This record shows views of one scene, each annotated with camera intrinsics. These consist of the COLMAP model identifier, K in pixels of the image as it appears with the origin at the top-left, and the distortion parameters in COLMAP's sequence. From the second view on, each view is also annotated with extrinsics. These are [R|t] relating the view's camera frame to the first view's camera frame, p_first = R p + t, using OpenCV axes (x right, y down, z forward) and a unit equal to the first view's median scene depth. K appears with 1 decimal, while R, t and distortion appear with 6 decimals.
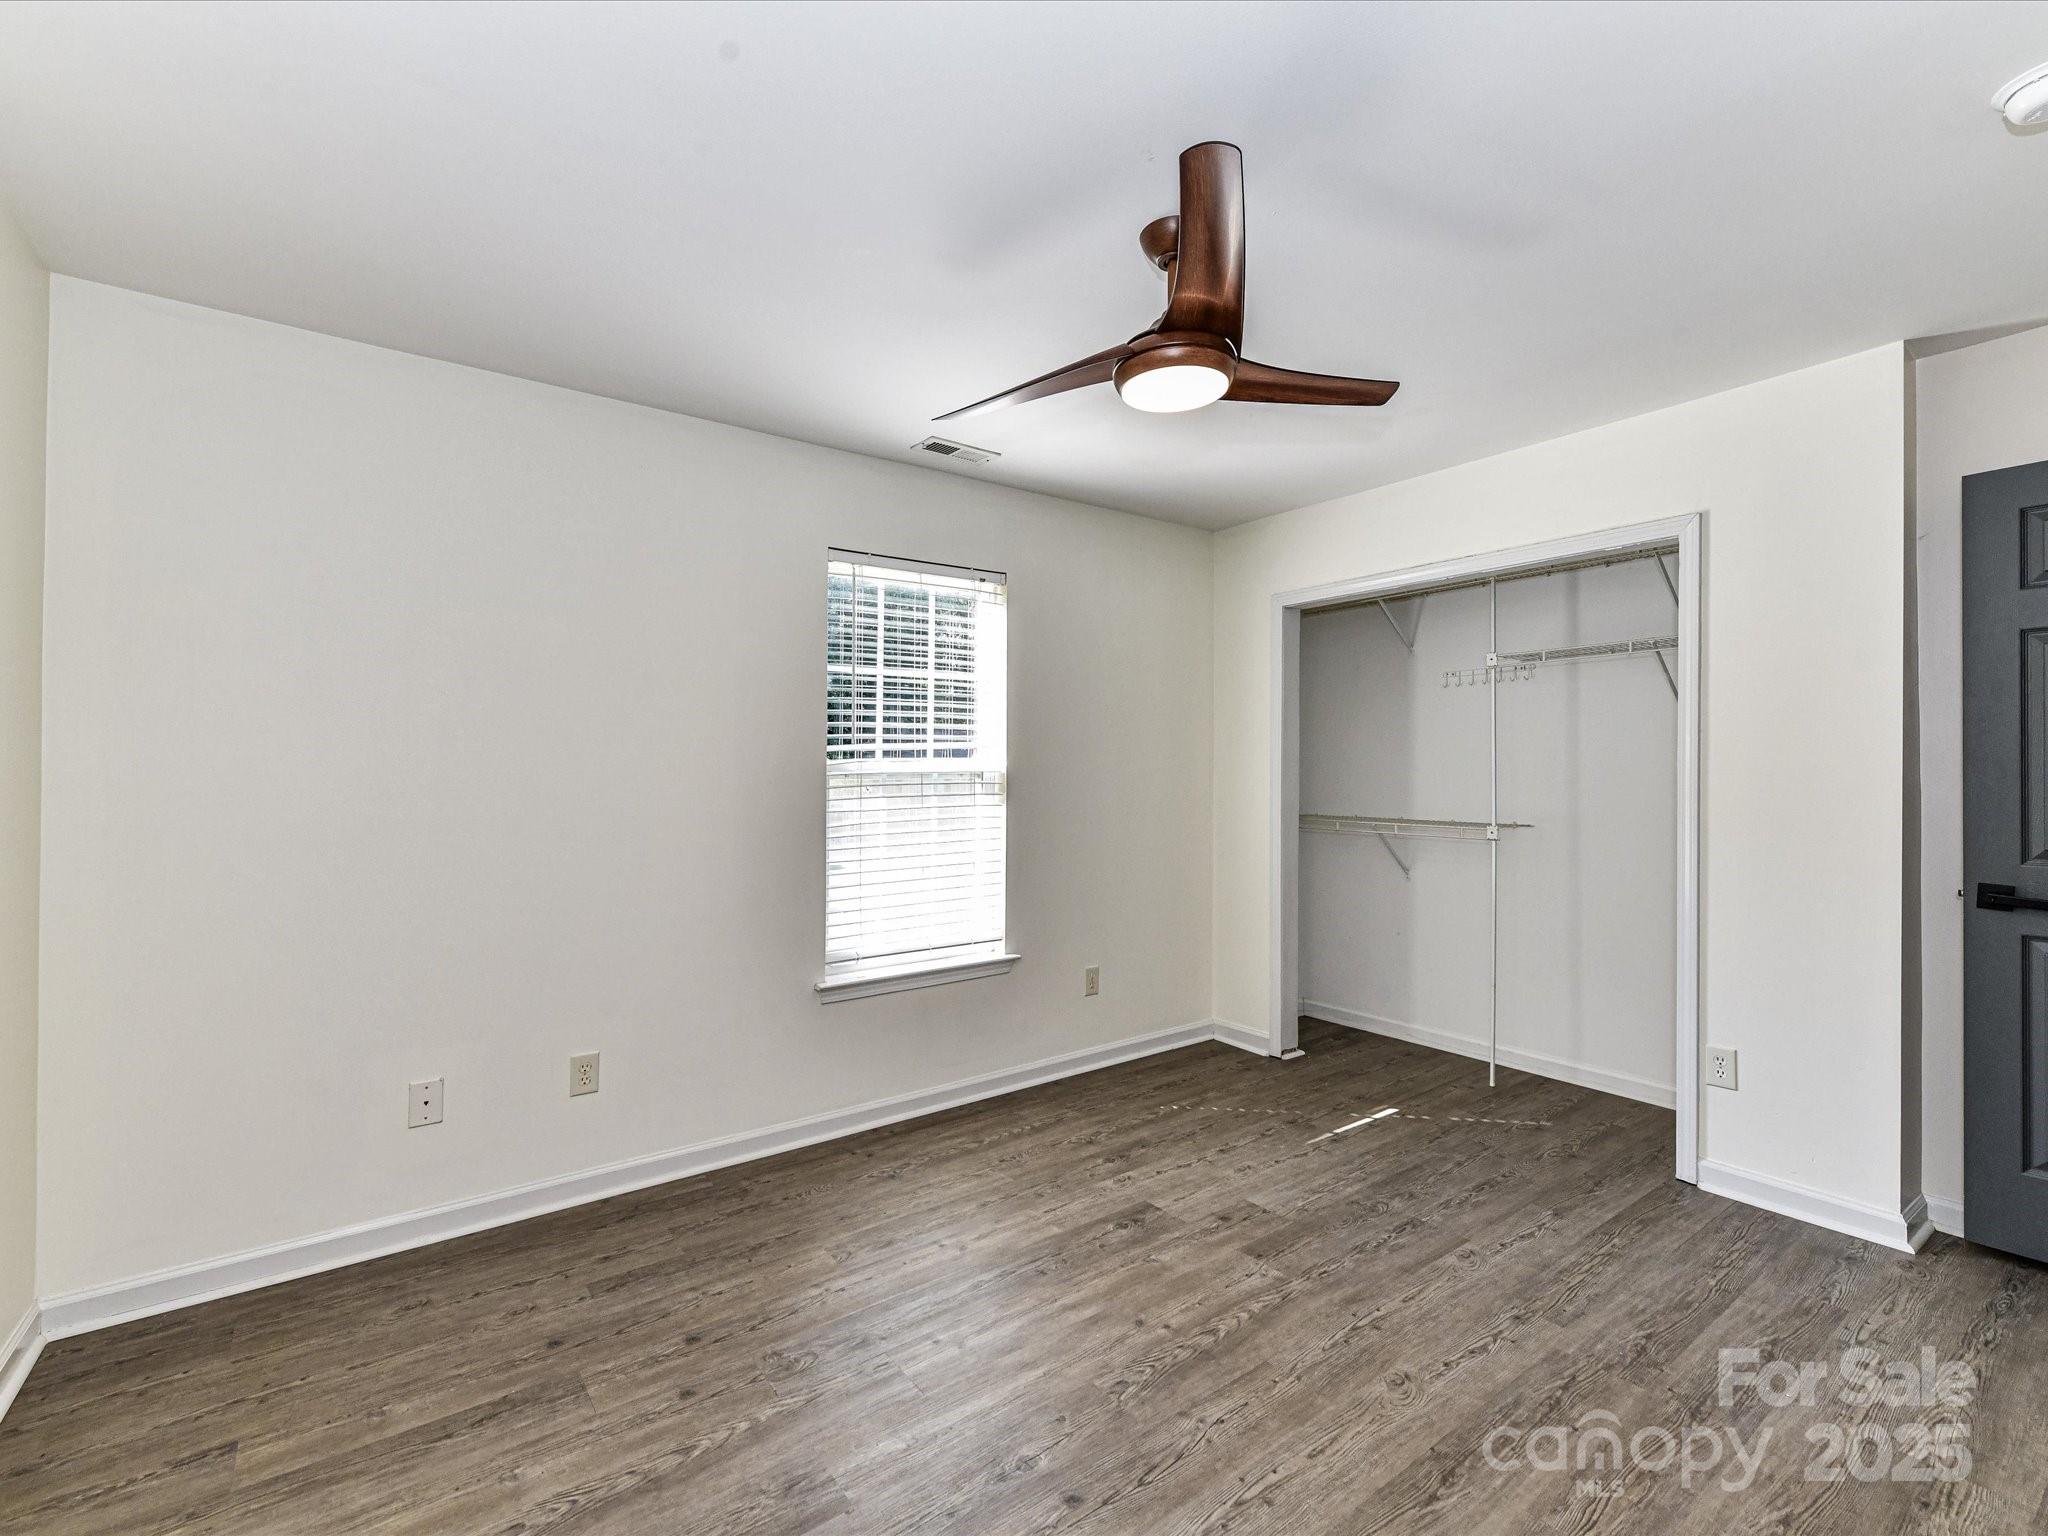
lens RADIAL K [[912.1, 0, 1005.4], [0, 912.1, 762.9], [0, 0, 1]] dist [0.006968, -0.003868]
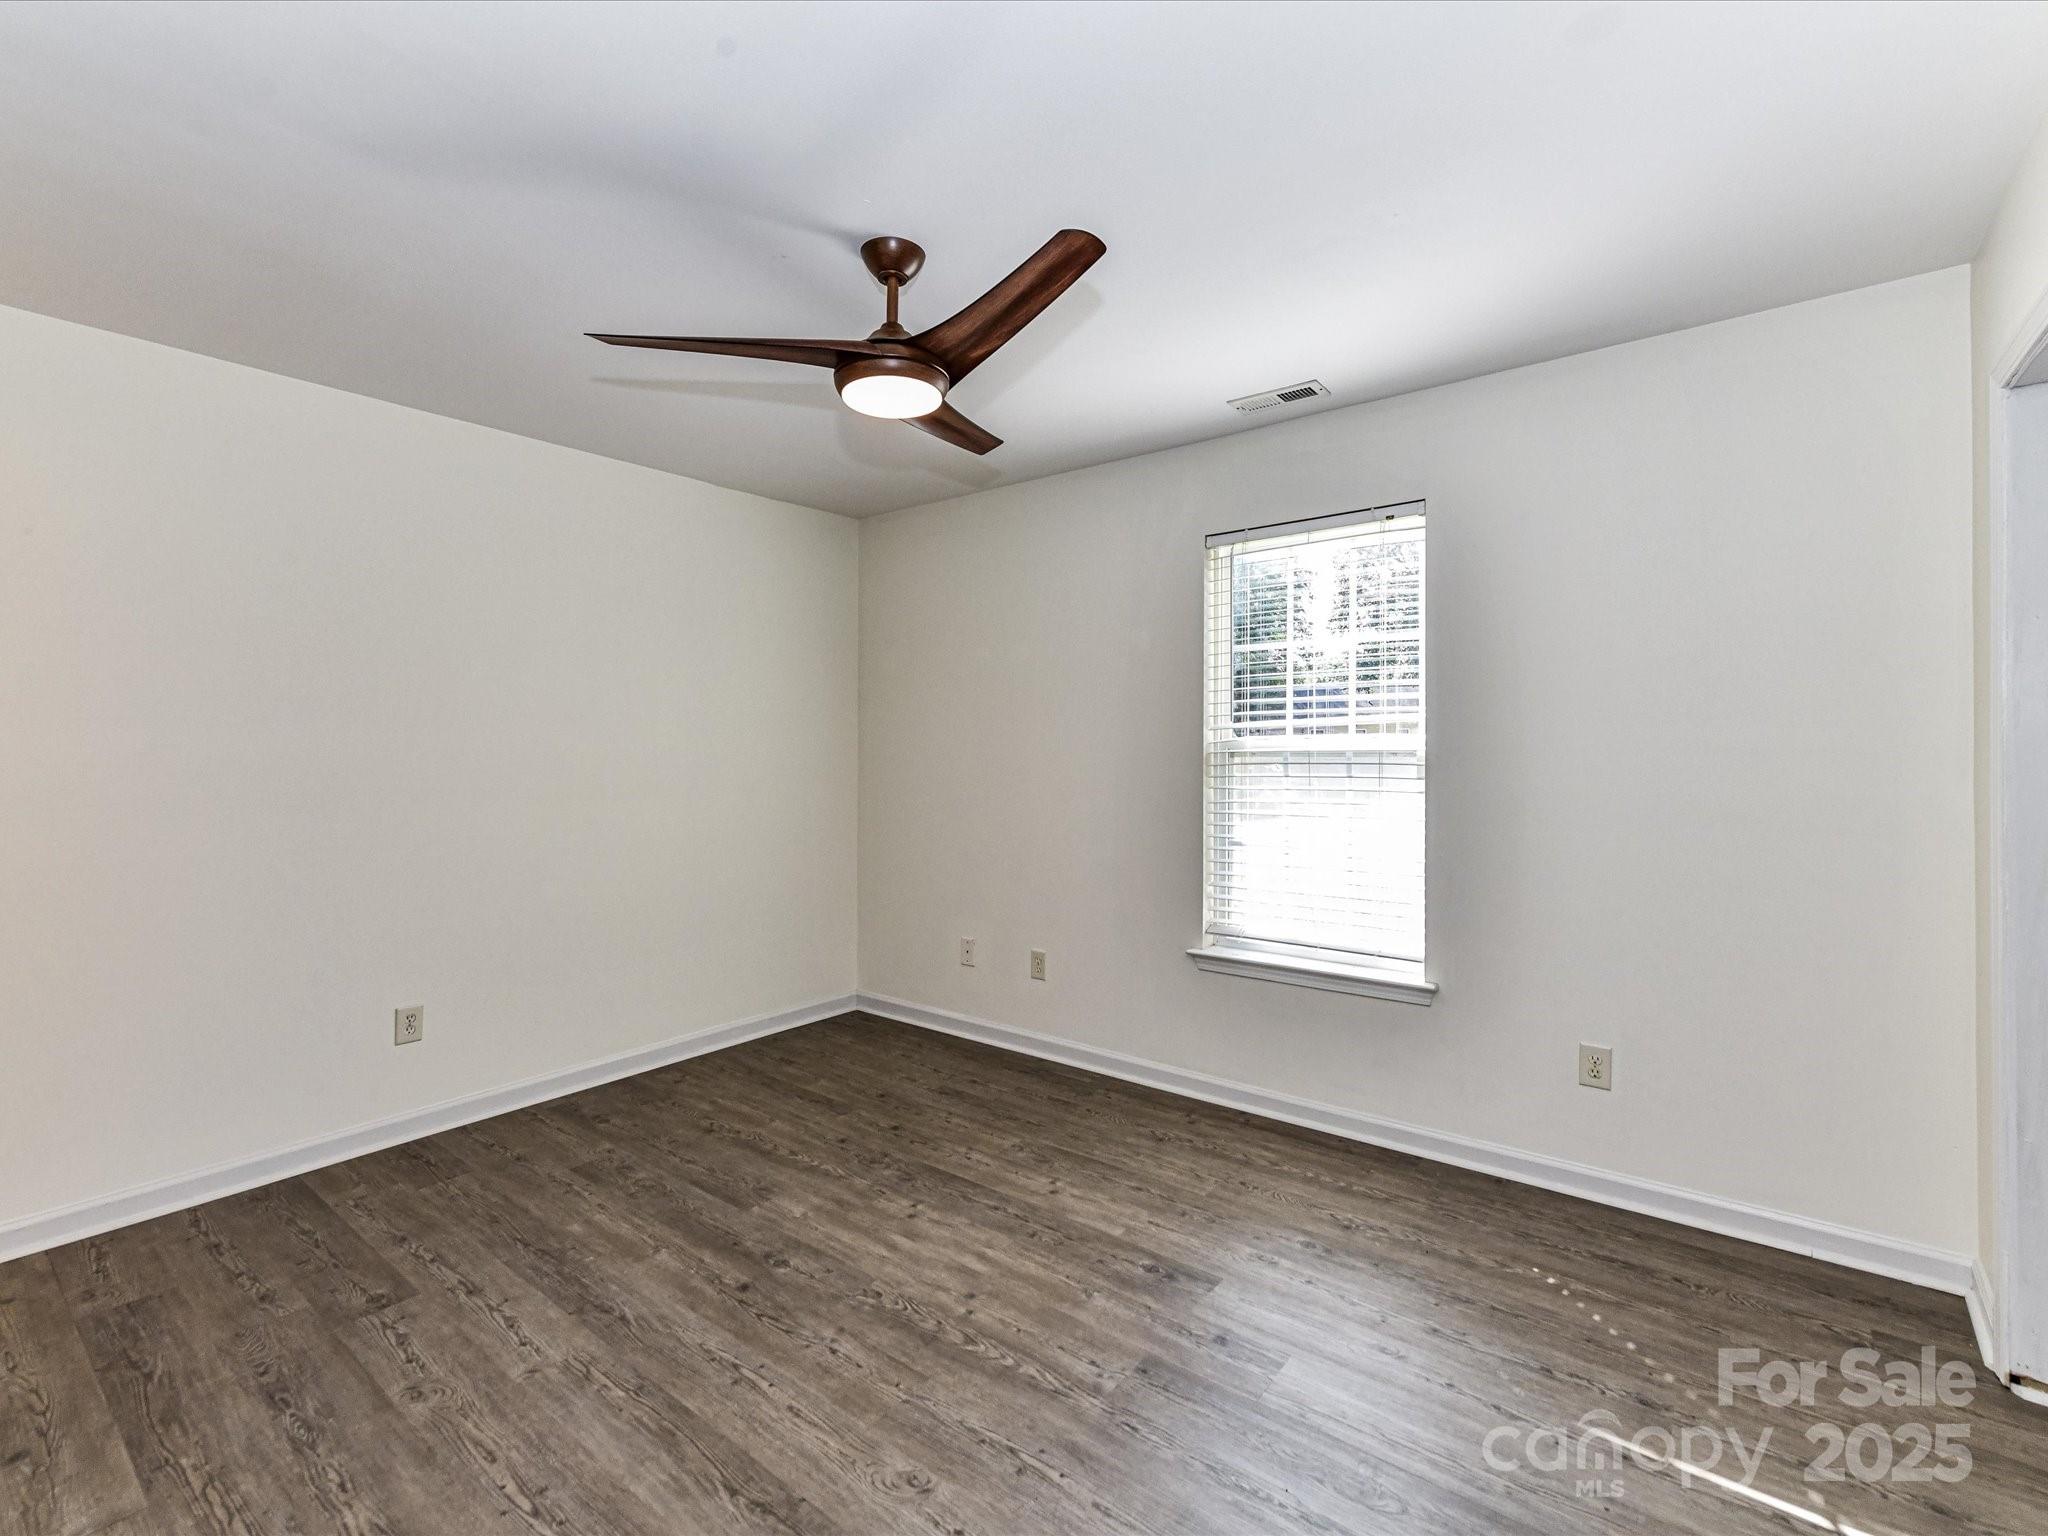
lens RADIAL K [[912.1, 0, 1037.7], [0, 912.1, 730.5], [0, 0, 1]] dist [0.006968, -0.003868]
pose [[0.284351, -0.012333, -0.958641, 0.814991], [0.010764, 0.999895, -0.009671, -0.004250], [0.958660, -0.007569, 0.284454, 0.557266]]
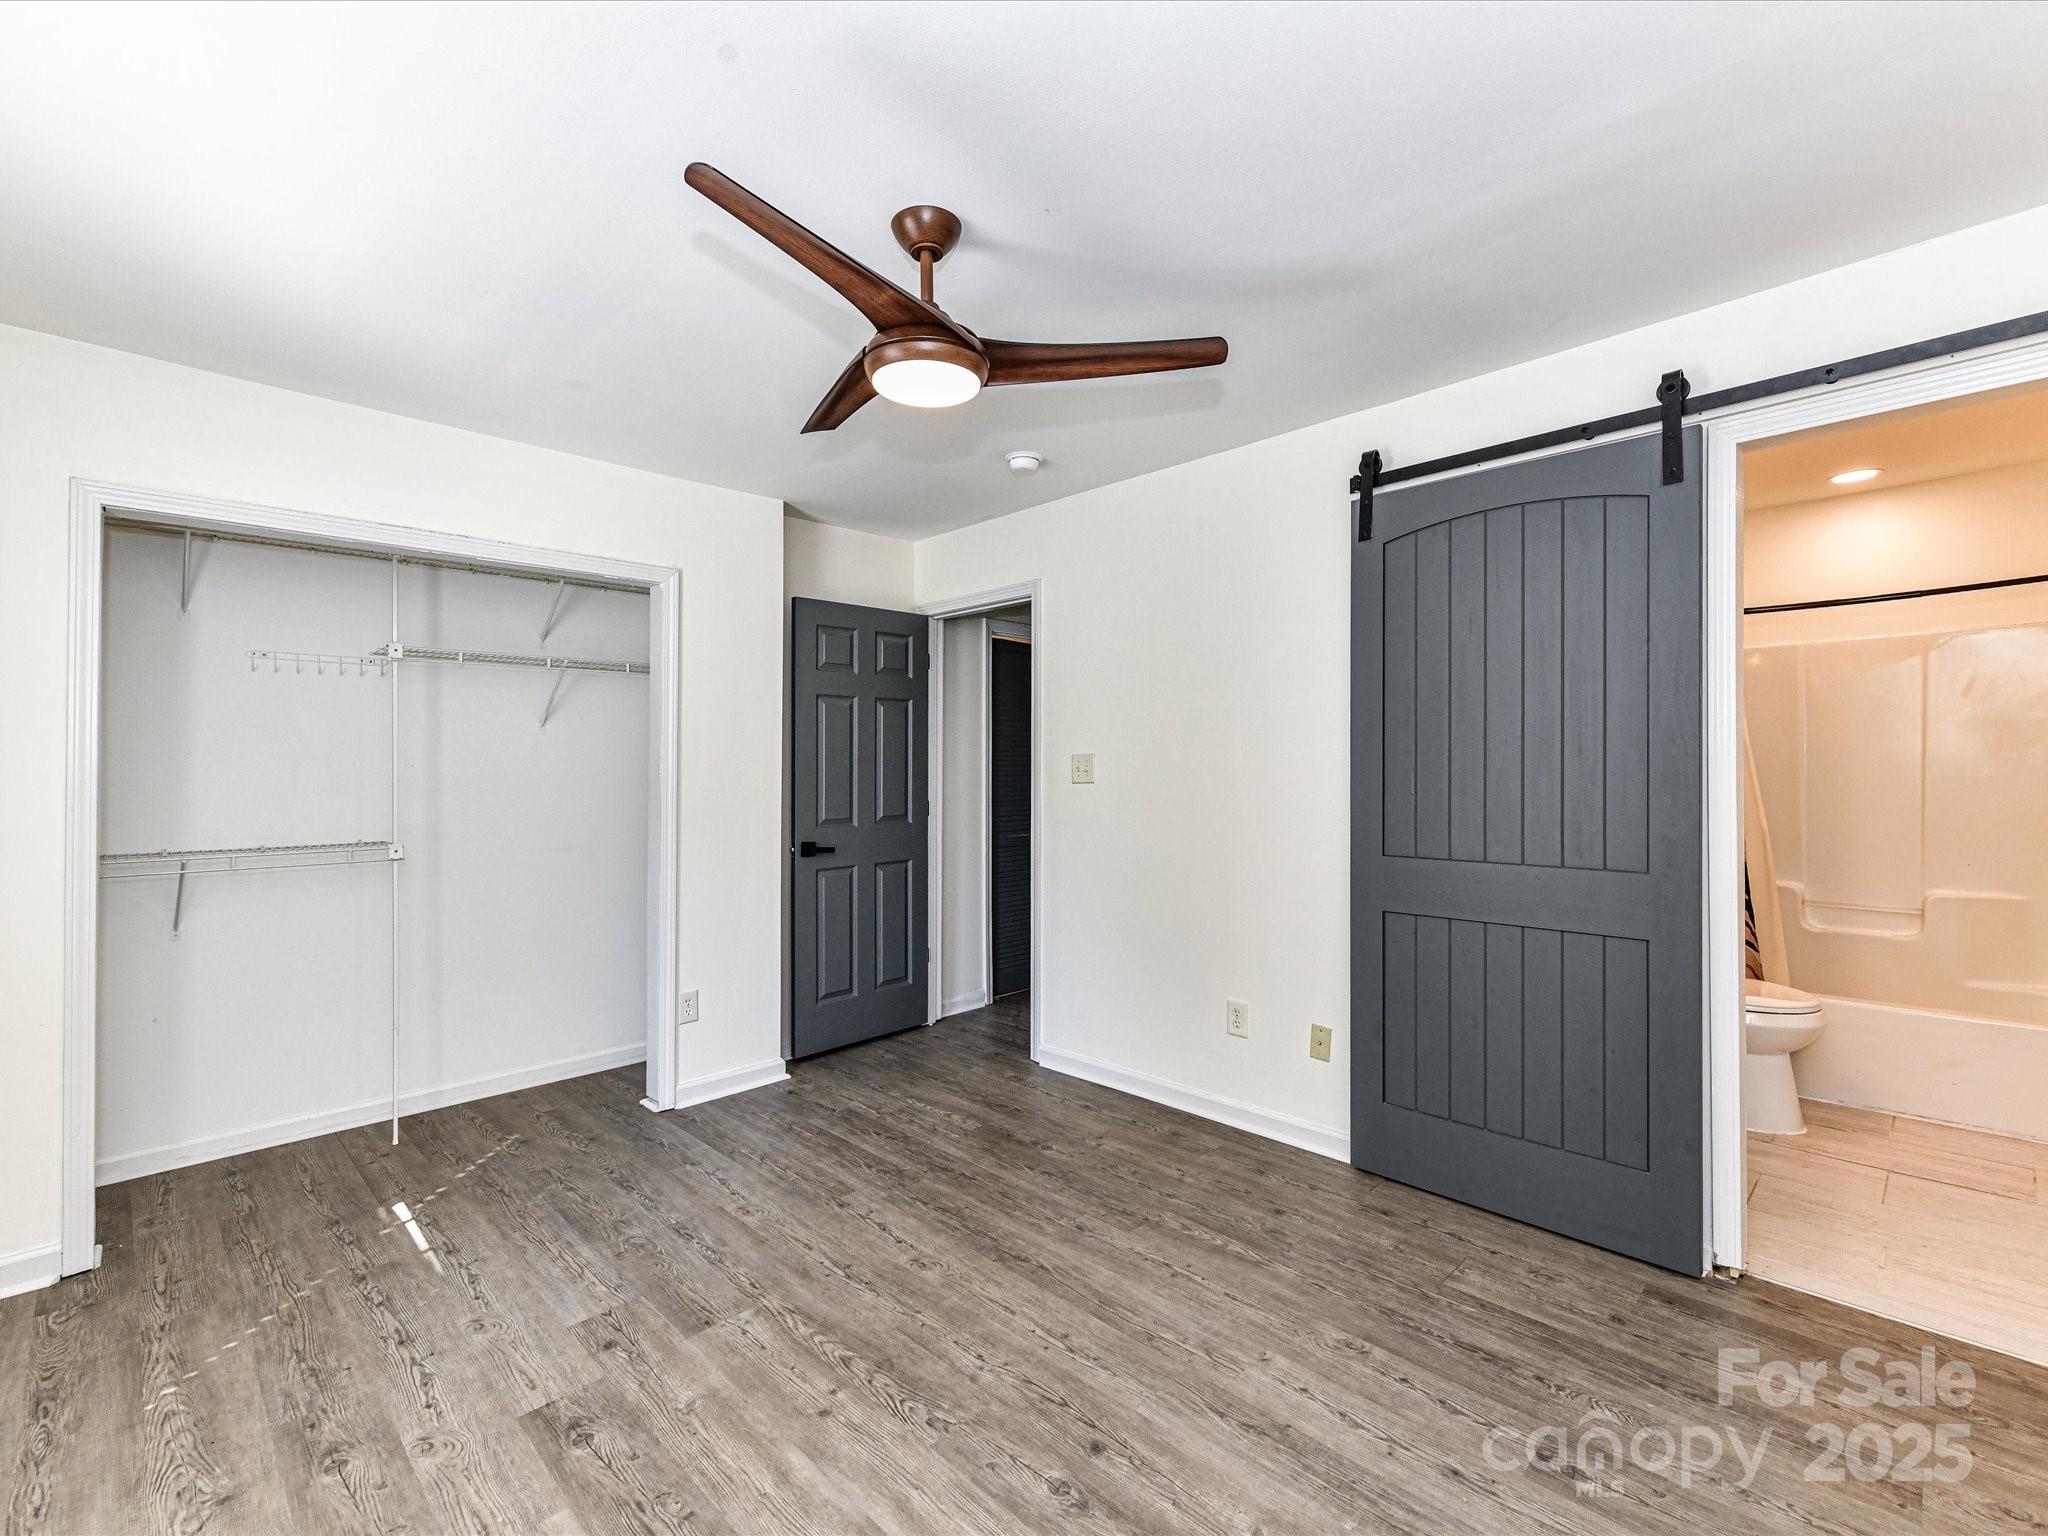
lens RADIAL K [[912.1, 0, 1043.2], [0, 912.1, 783.0], [0, 0, 1]] dist [0.006968, -0.003868]
pose [[-0.170518, -0.006731, 0.985332, -0.518861], [0.004207, 0.999963, 0.007559, 0.009745], [-0.985346, 0.005435, -0.170483, 0.665827]]
